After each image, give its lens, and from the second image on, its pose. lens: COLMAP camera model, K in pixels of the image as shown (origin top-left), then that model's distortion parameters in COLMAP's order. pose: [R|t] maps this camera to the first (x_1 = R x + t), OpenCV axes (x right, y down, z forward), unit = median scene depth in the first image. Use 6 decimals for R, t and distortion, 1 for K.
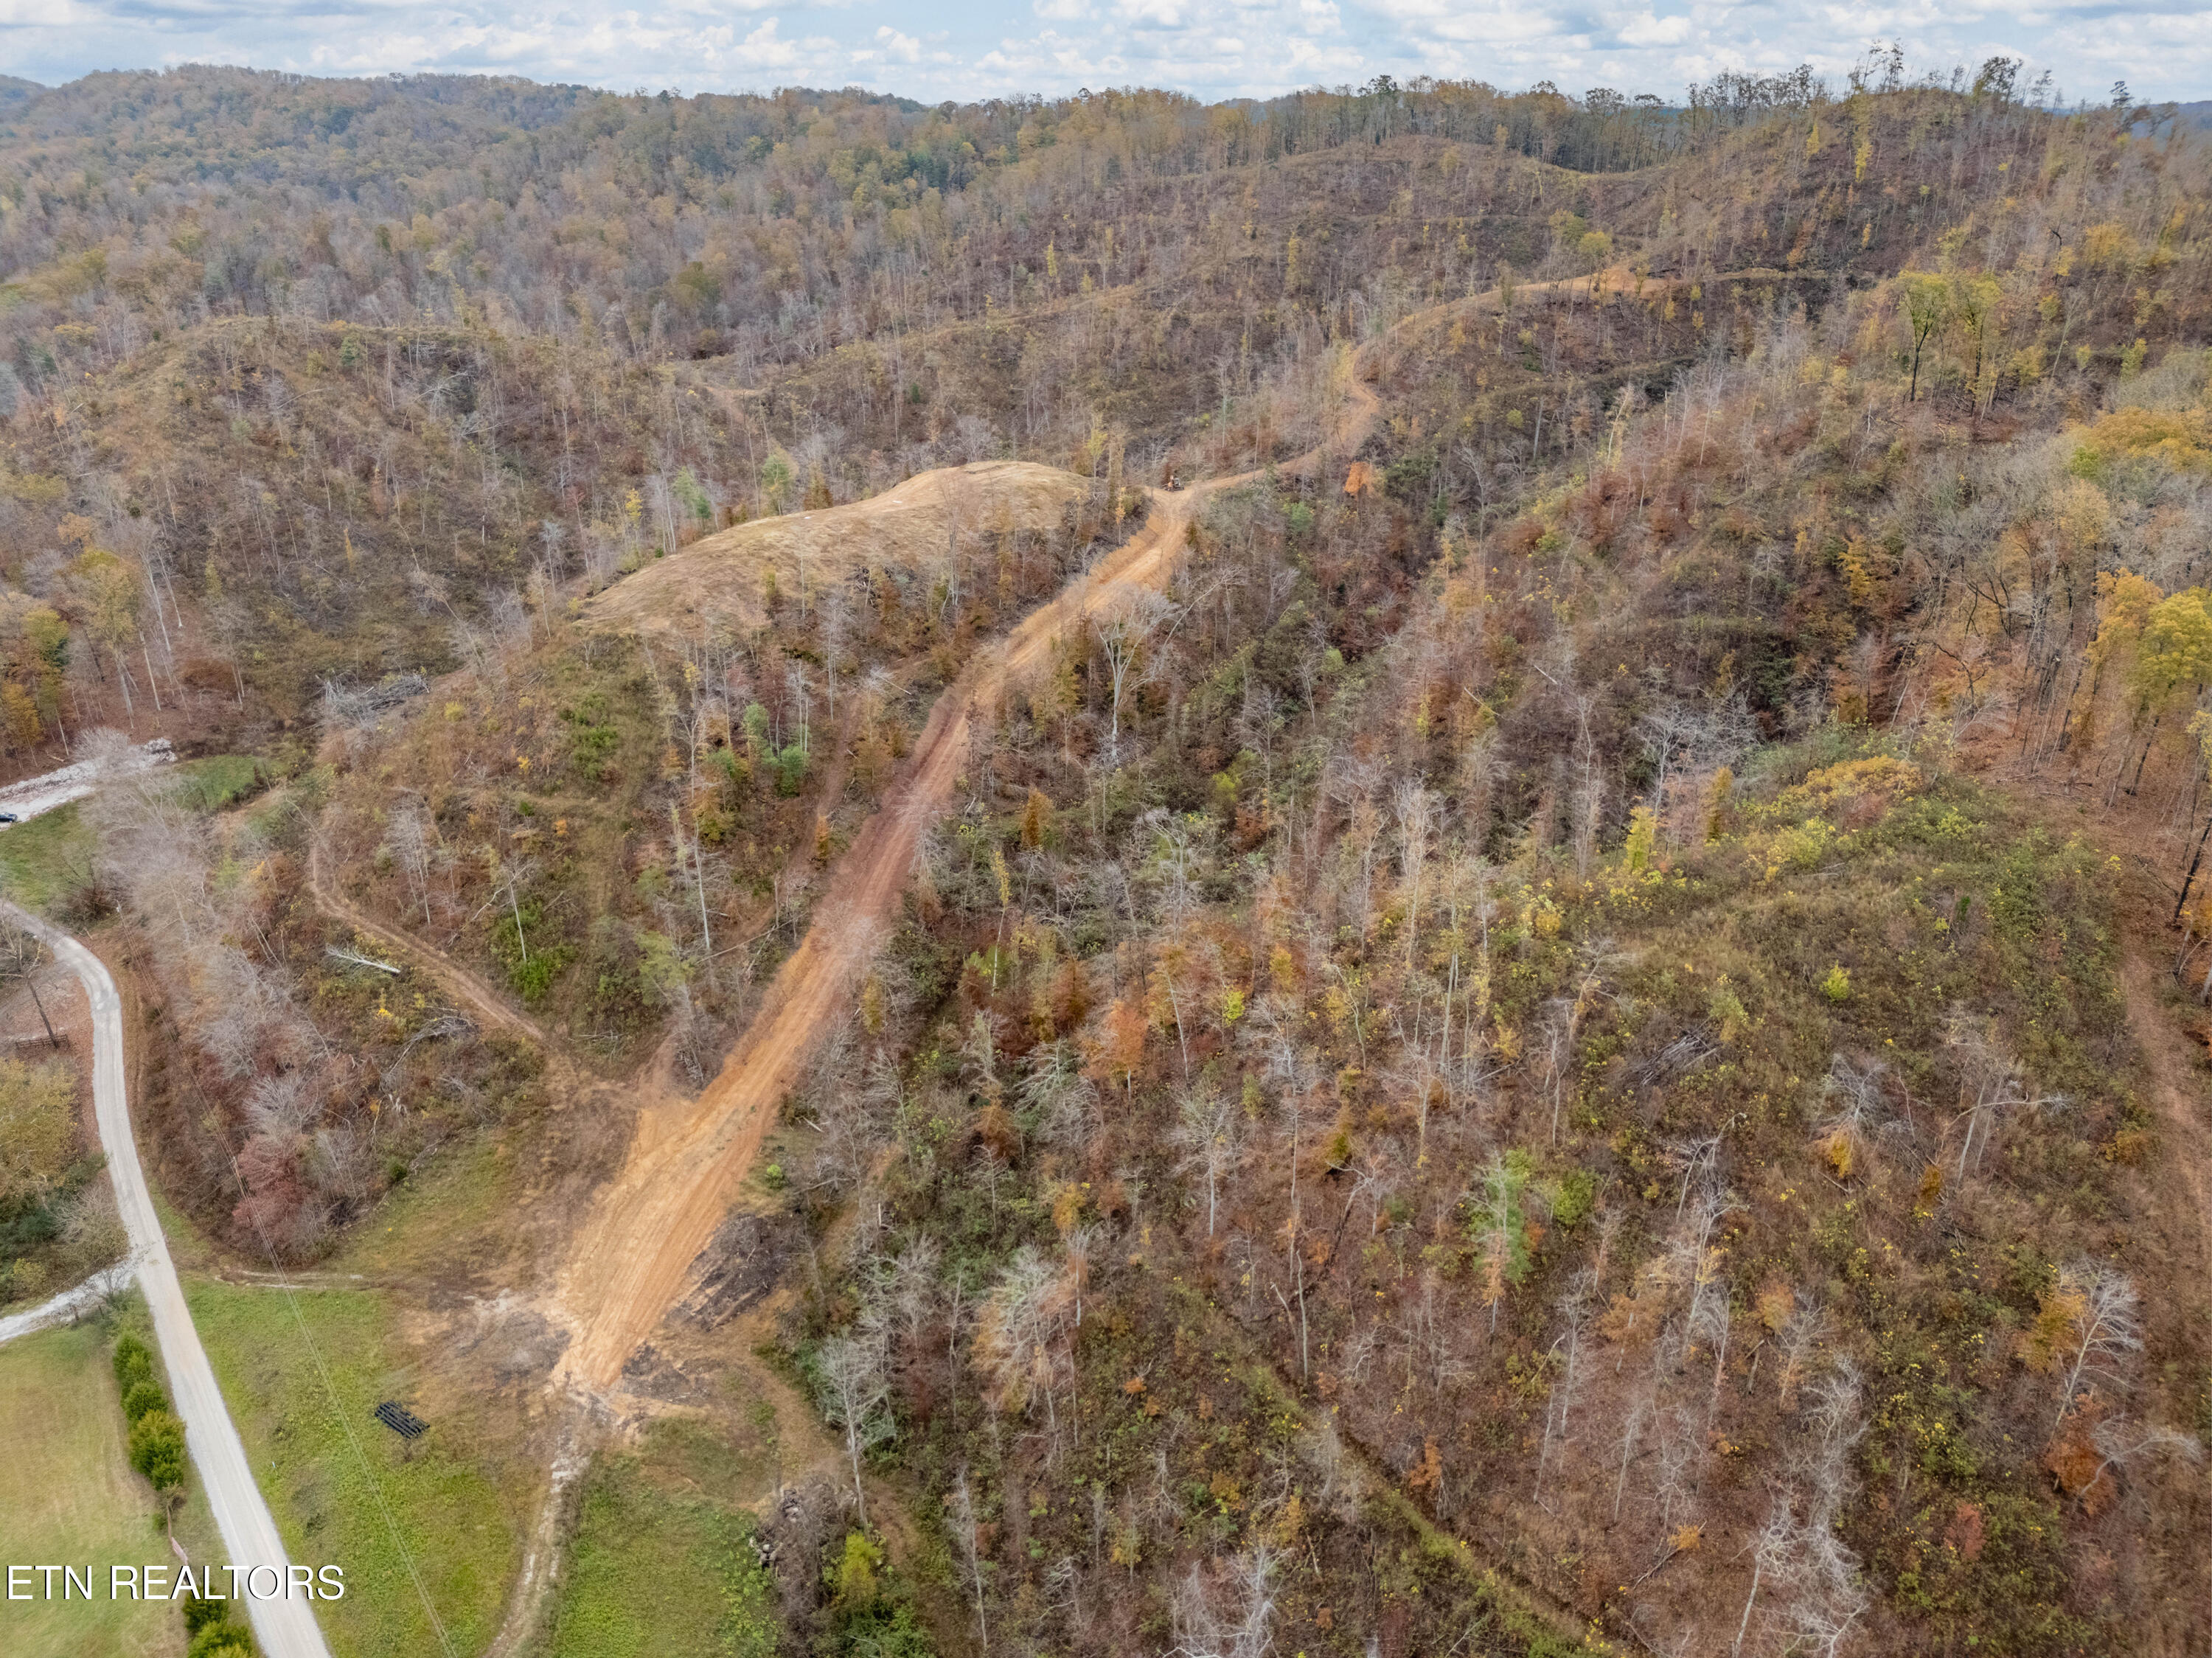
lens RADIAL K [[1611.3, 0, 1113.2], [0, 1611.3, 837.6], [0, 0, 1]] dist [0.060011, -0.048783]
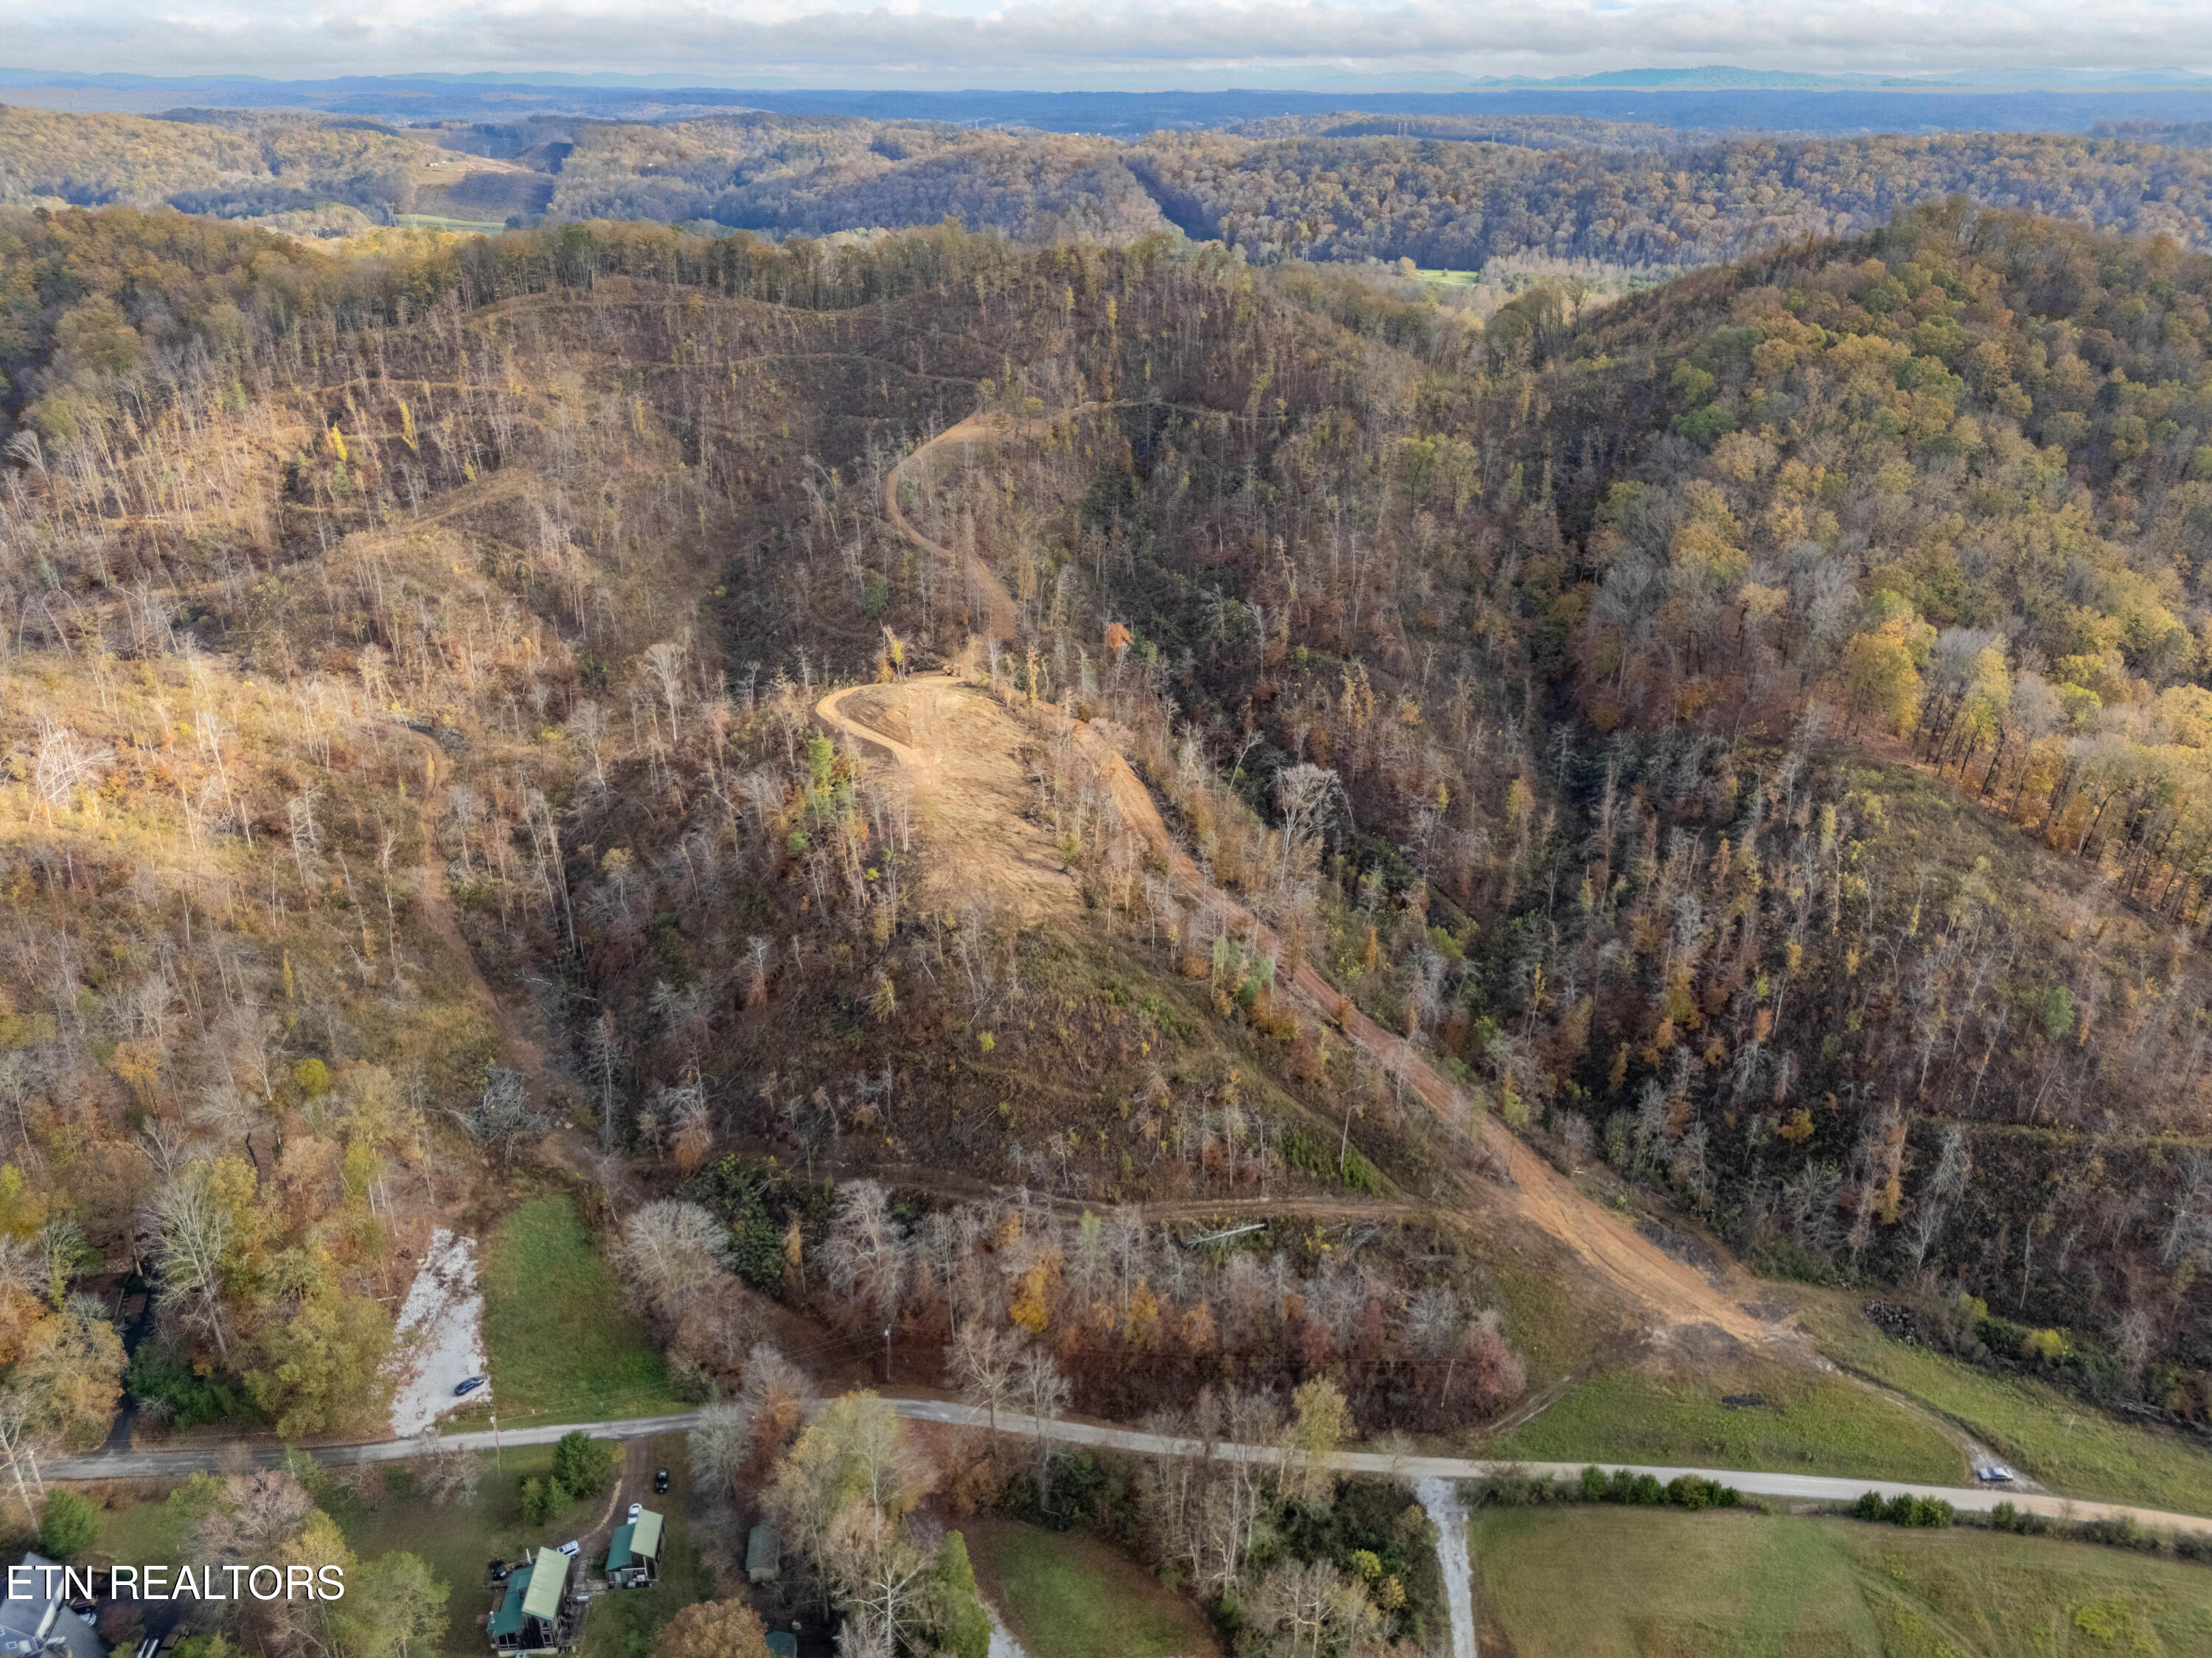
lens RADIAL K [[1611.3, 0, 1113.2], [0, 1611.3, 837.6], [0, 0, 1]] dist [0.060011, -0.048783]
pose [[0.690258, -0.303212, 0.656968, -1.446070], [0.292006, 0.947473, 0.130487, -0.462745], [-0.662025, 0.101768, 0.742541, 0.131257]]
